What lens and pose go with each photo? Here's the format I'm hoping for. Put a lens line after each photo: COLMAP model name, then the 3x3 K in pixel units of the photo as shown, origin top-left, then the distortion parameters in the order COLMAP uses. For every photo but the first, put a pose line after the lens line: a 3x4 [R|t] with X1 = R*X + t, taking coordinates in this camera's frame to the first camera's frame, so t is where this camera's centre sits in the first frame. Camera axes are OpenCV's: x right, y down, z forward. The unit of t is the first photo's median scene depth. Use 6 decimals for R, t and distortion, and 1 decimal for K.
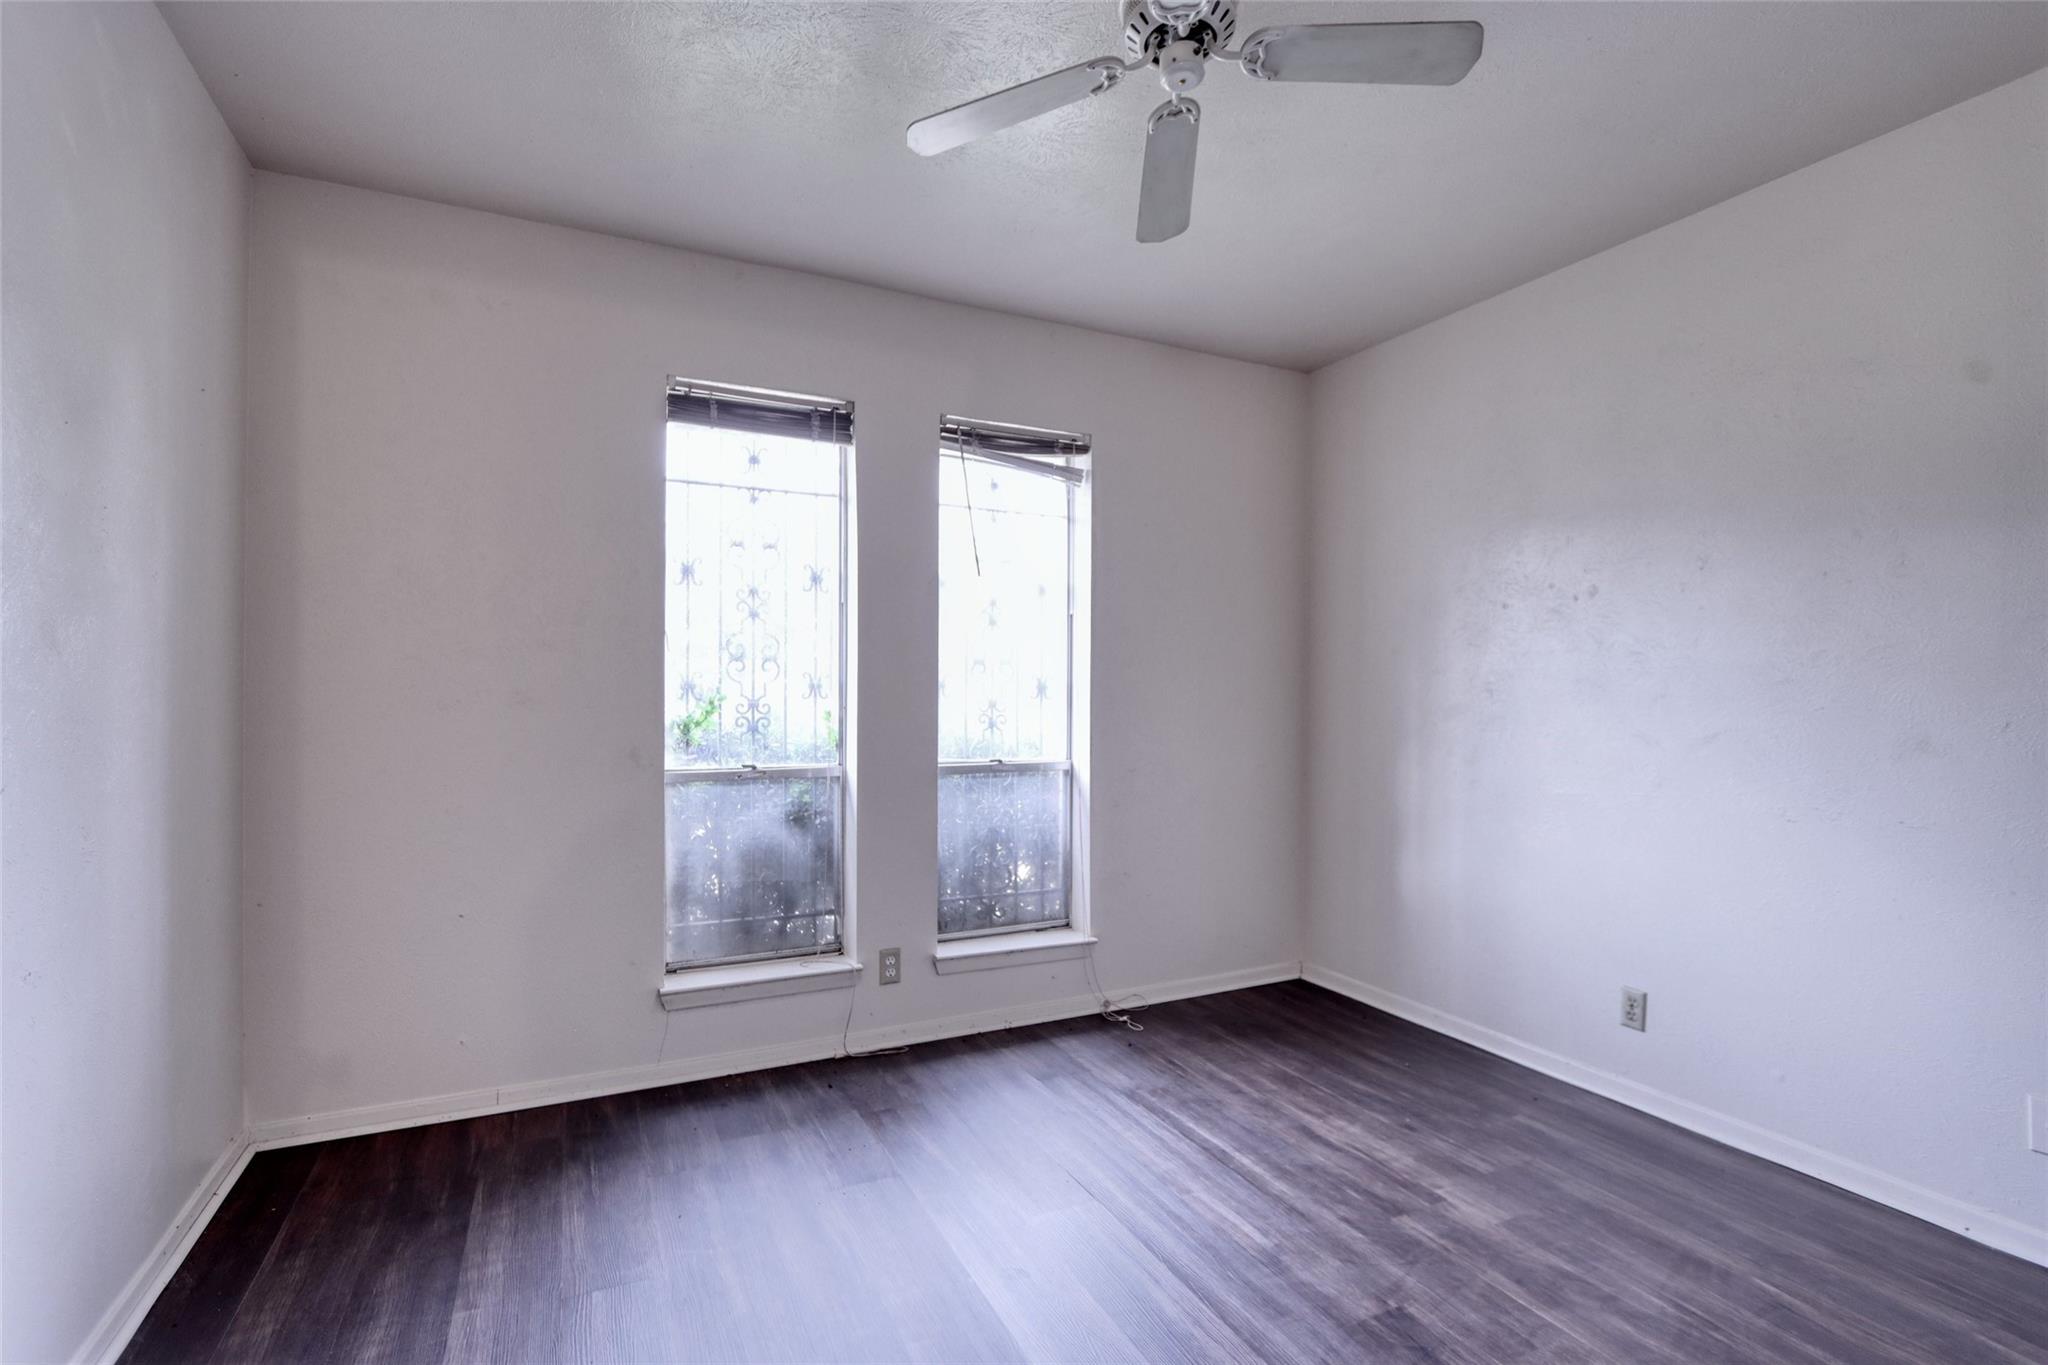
lens RADIAL K [[944.9, 0, 1022.6], [0, 944.9, 698.1], [0, 0, 1]] dist [-0.014486, 0.000076]
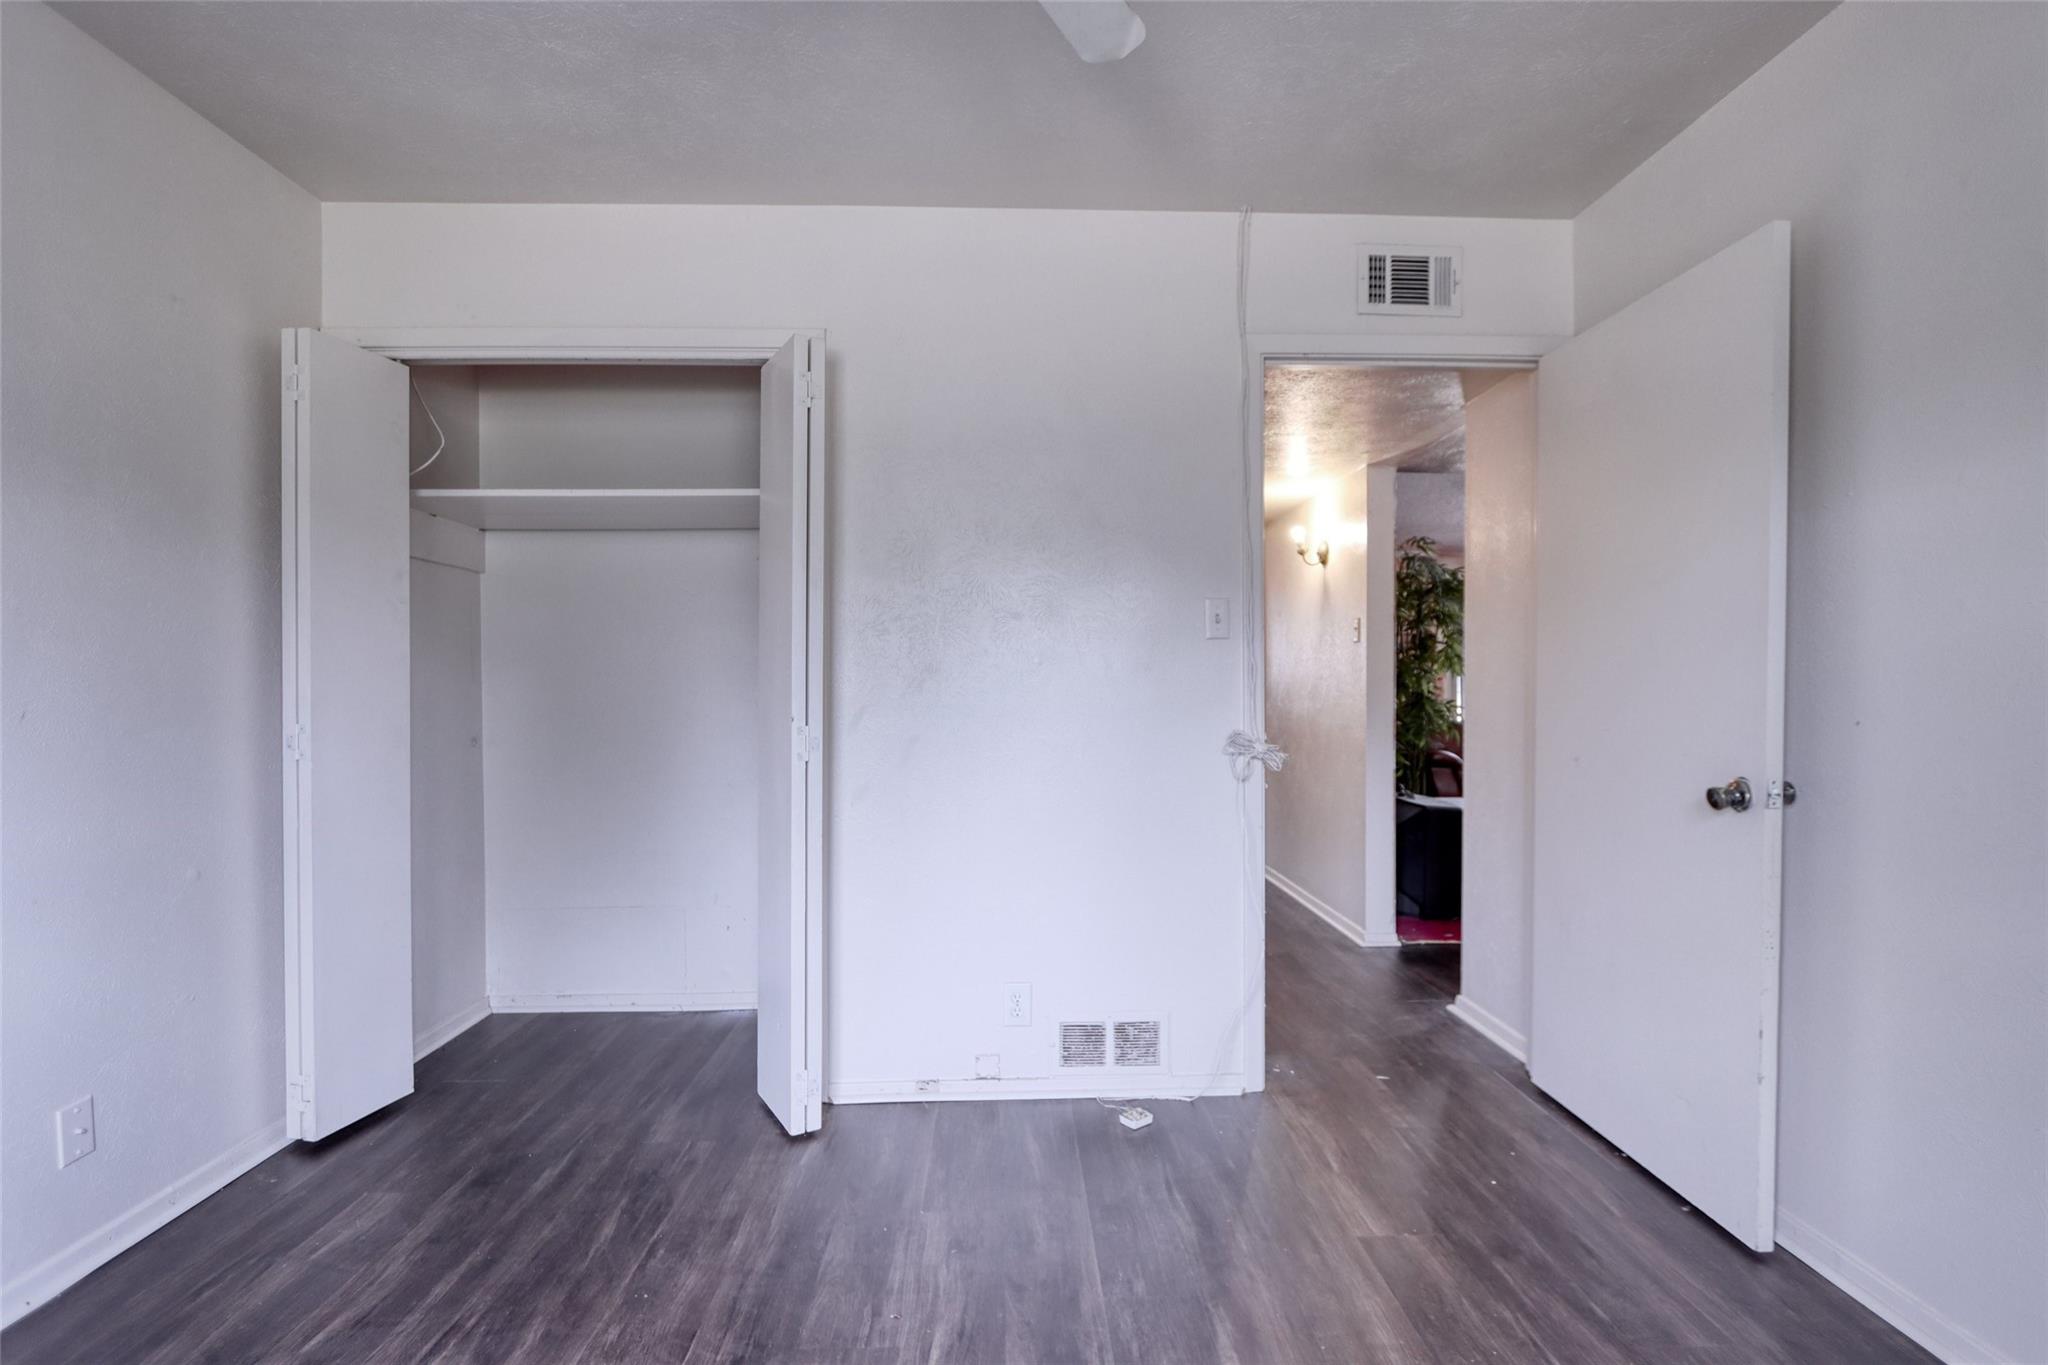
lens RADIAL K [[944.9, 0, 1022.6], [0, 944.9, 698.1], [0, 0, 1]] dist [-0.014486, 0.000076]
pose [[-0.911603, -0.010569, 0.410936, -0.180523], [-0.002082, 0.999775, 0.021096, -0.006905], [-0.411066, 0.018376, -0.911420, 1.505168]]
